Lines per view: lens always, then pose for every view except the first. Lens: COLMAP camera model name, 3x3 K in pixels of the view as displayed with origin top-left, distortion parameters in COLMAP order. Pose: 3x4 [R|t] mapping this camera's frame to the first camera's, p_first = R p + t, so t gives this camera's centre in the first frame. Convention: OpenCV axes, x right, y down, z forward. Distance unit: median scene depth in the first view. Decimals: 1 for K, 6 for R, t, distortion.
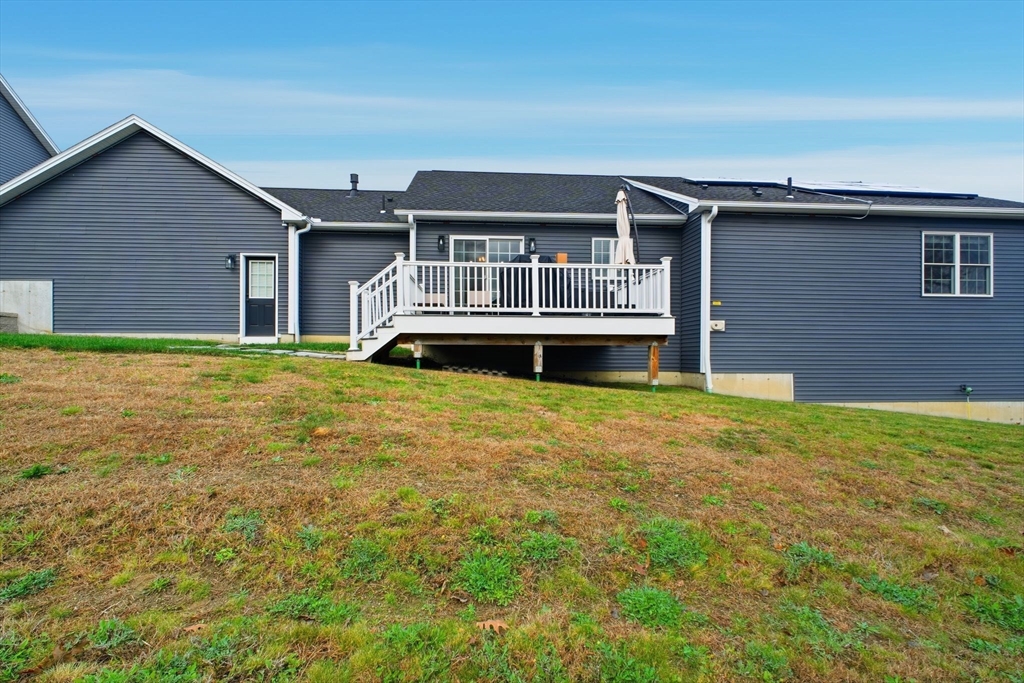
lens RADIAL K [[486.6, 0, 507.9], [0, 486.6, 346.4], [0, 0, 1]] dist [-0.009763, -0.000419]
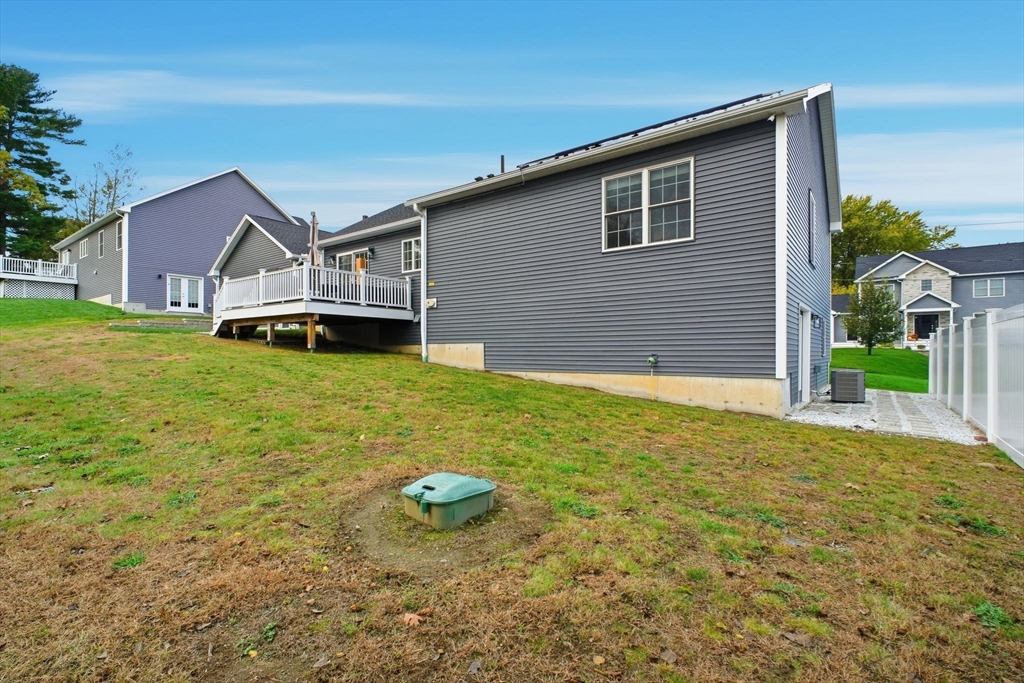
lens RADIAL K [[486.6, 0, 507.9], [0, 486.6, 346.4], [0, 0, 1]] dist [-0.009763, -0.000419]
pose [[0.760317, -0.011980, -0.649441, 1.290826], [0.012627, 0.999914, -0.003662, 0.066133], [0.649429, -0.005416, 0.760403, 0.222014]]
